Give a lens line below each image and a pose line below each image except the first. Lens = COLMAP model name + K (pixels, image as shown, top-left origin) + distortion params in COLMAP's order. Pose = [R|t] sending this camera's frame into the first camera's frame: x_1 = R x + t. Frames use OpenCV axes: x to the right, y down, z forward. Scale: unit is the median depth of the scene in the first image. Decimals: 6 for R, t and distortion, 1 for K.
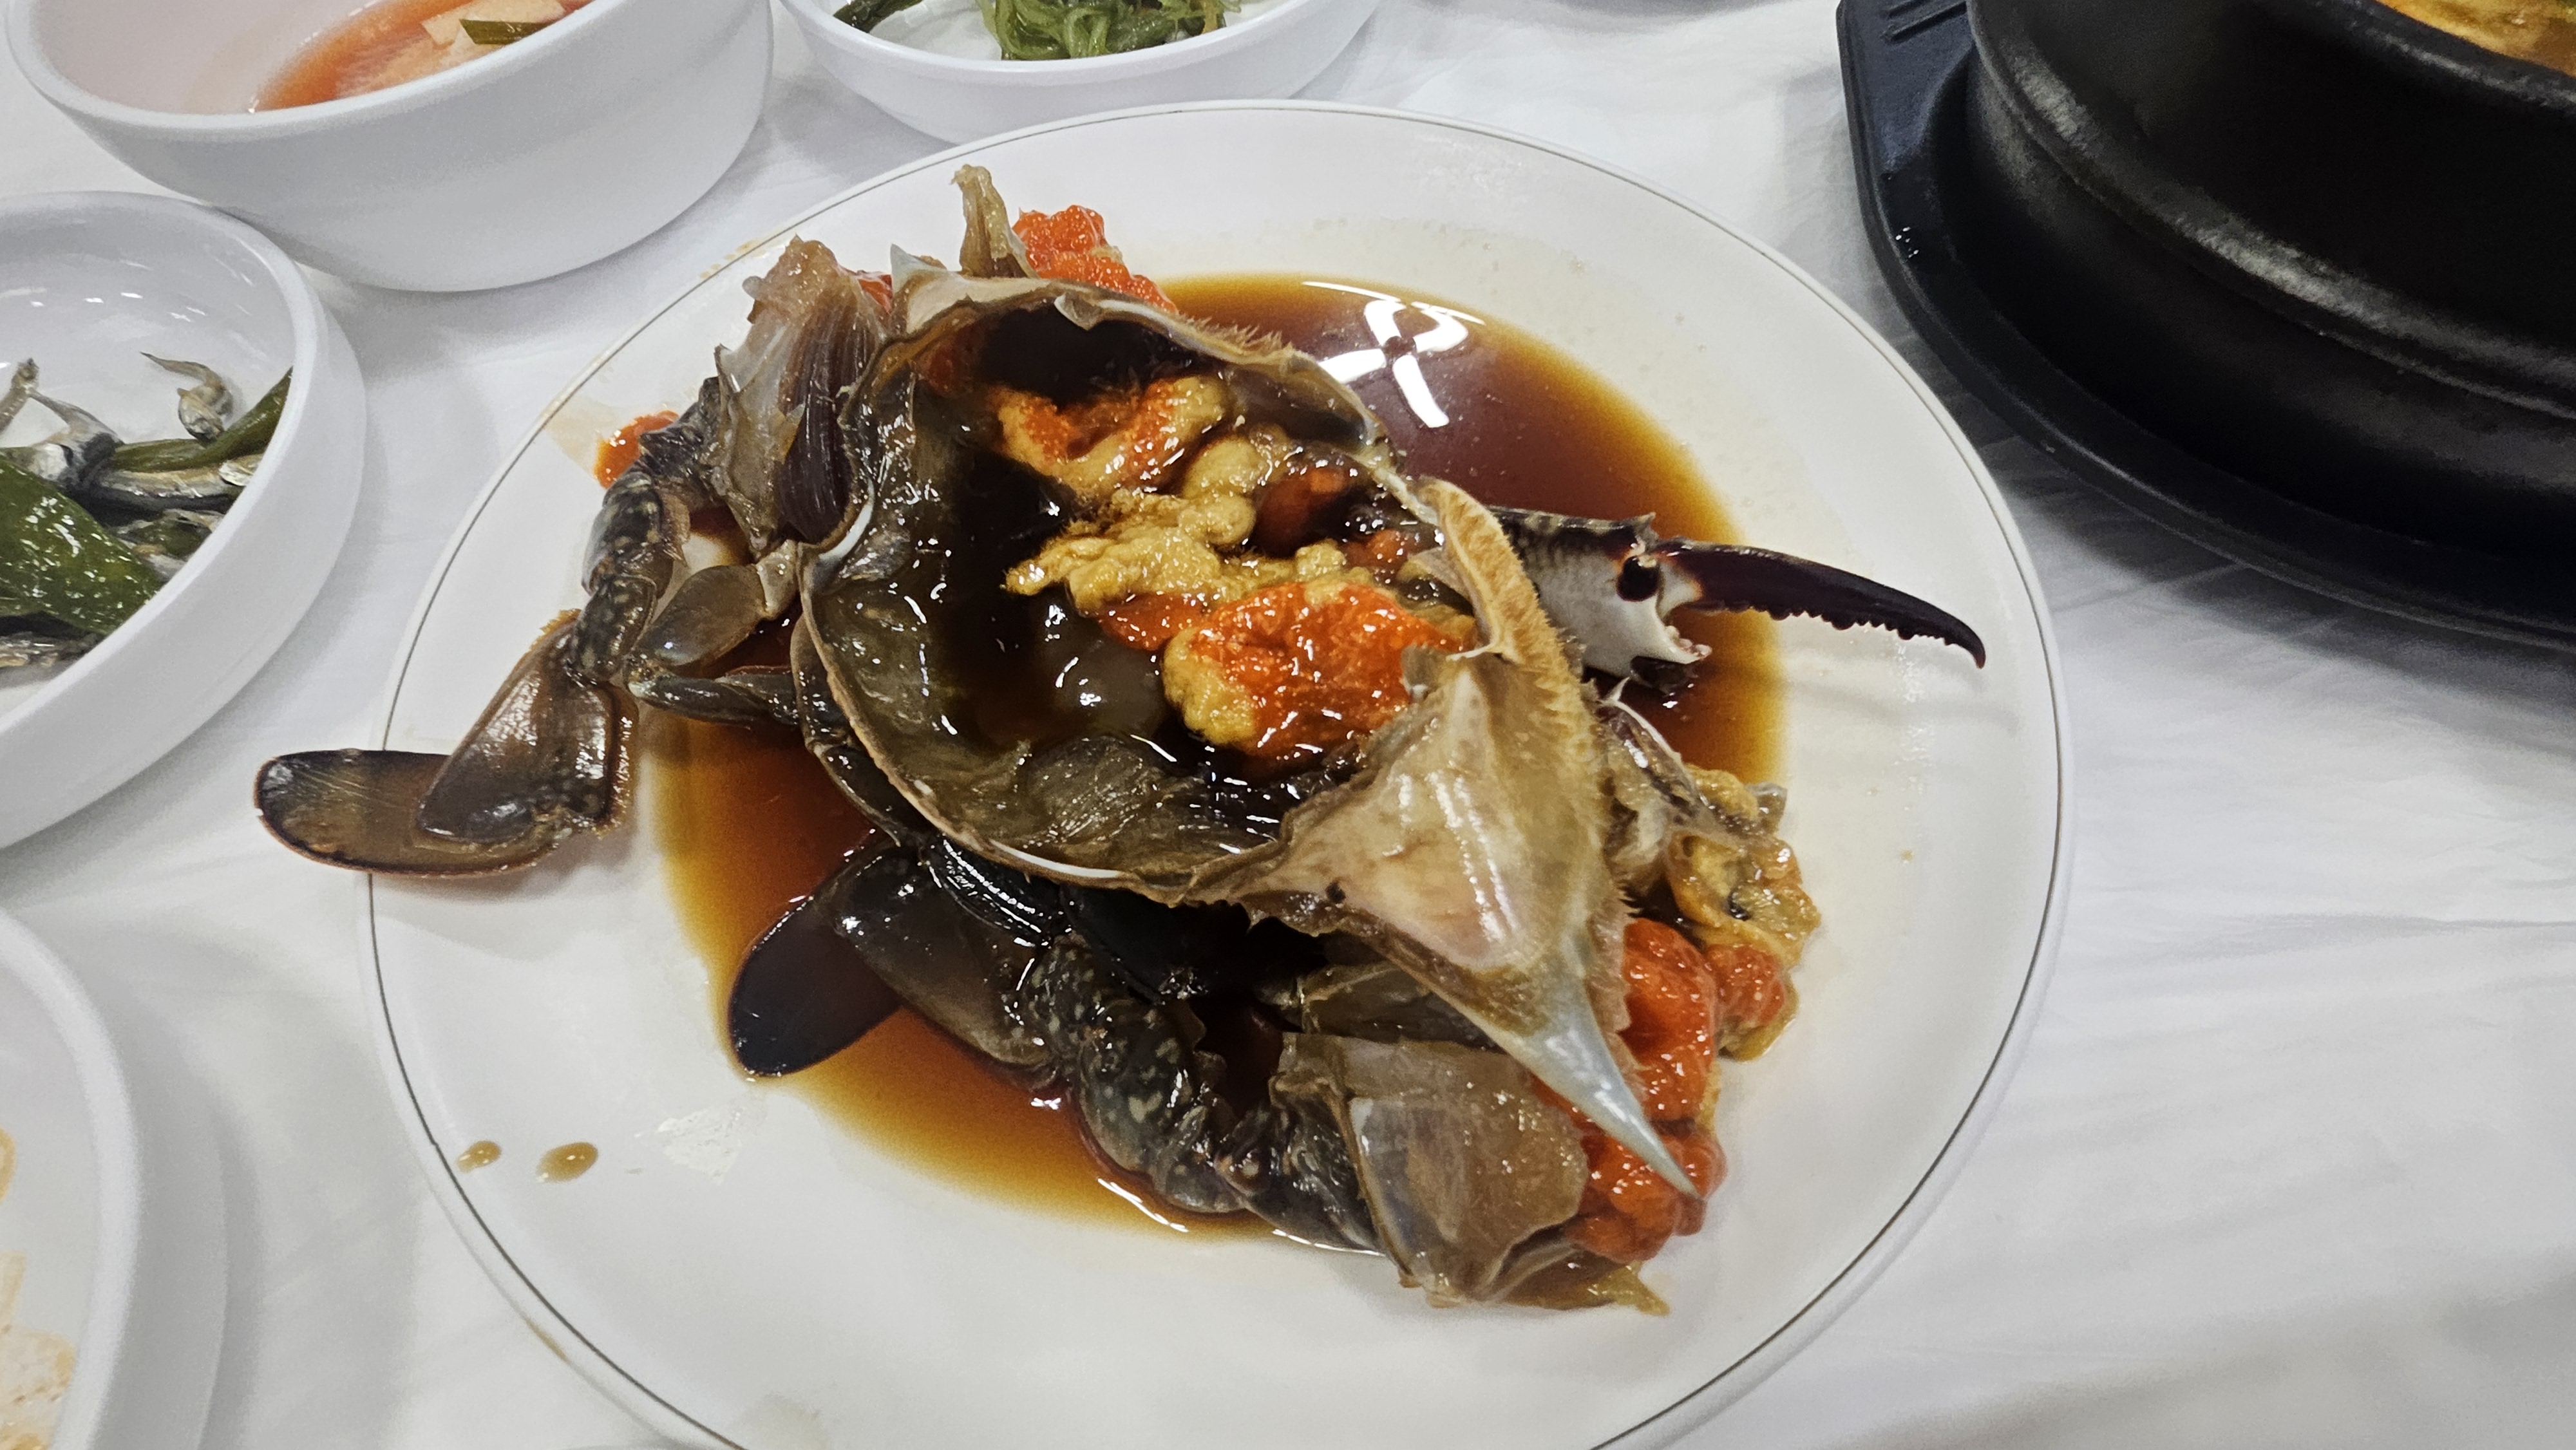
lens RADIAL K [[1134.3, 0, 1298.7], [0, 1134.3, 693.6], [0, 0, 1]] dist [0.022709, -0.015159]
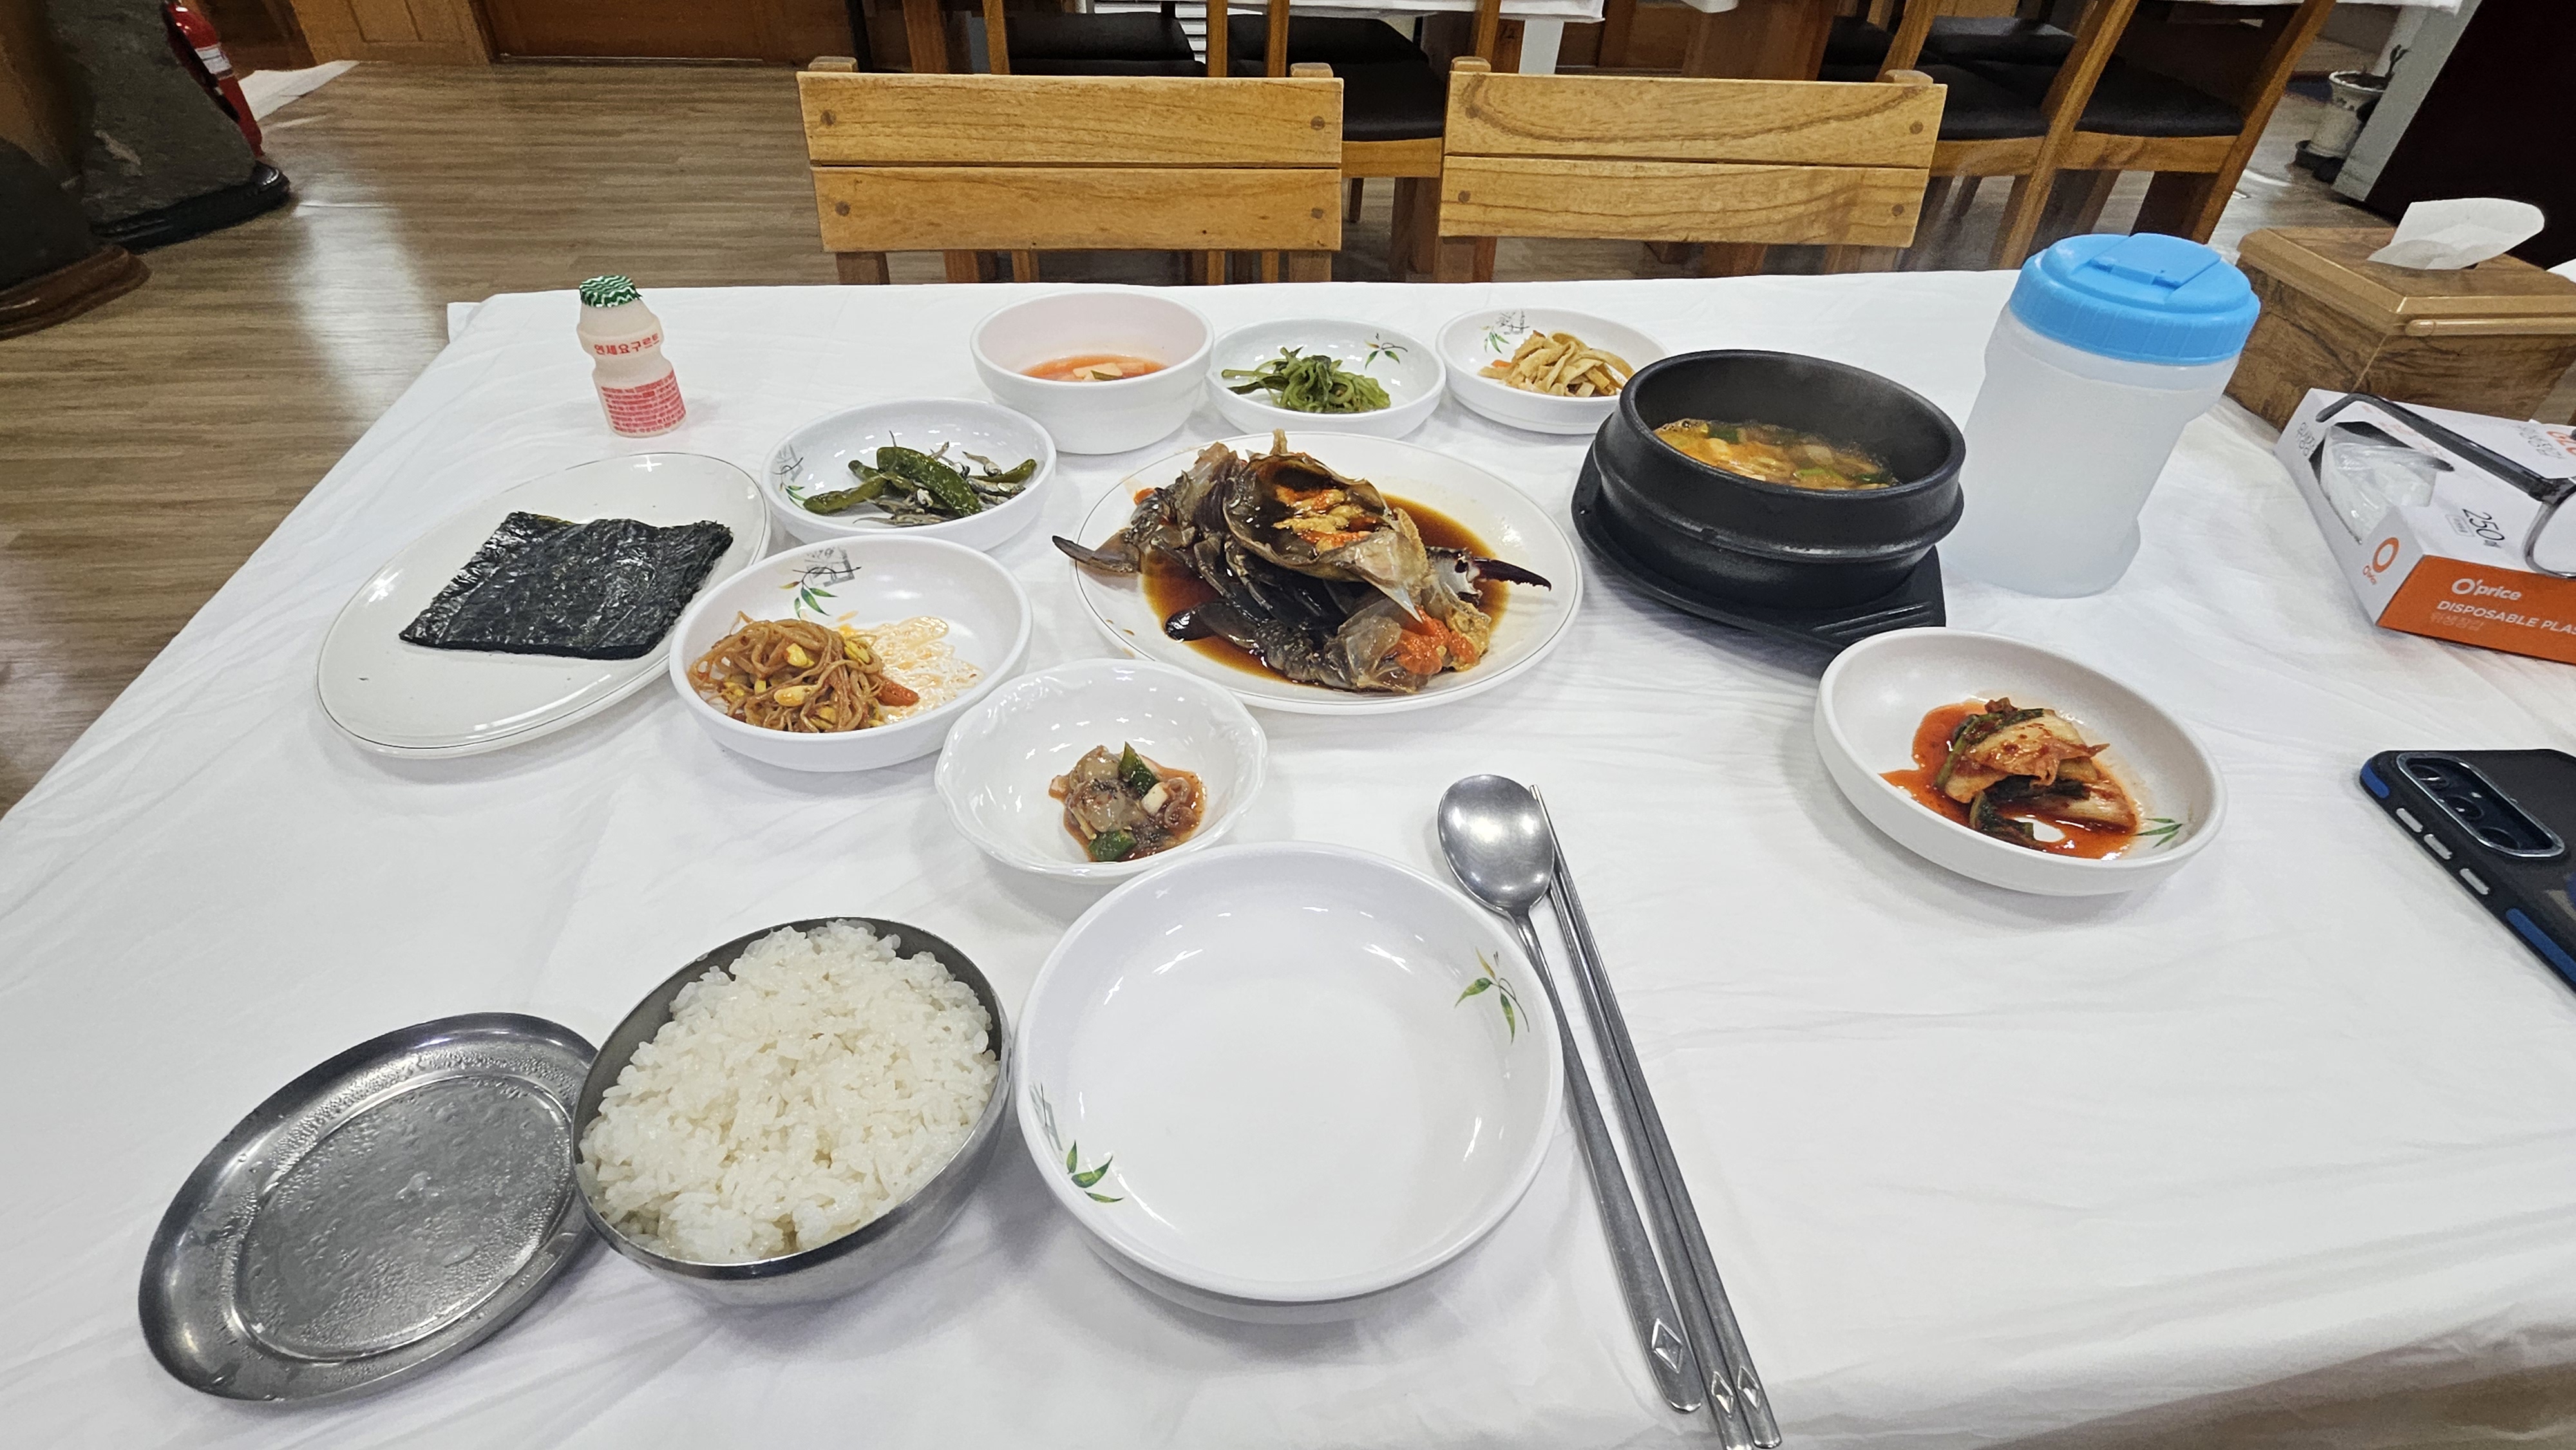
lens RADIAL K [[1100.5, 0, 1288.0], [0, 1100.5, 725.0], [0, 0, 1]] dist [0.000785, 0.000520]
pose [[0.978374, 0.183179, -0.096073, 0.199460], [-0.204182, 0.929568, -0.306941, 1.361626], [0.033081, 0.319920, 0.946867, -1.800660]]
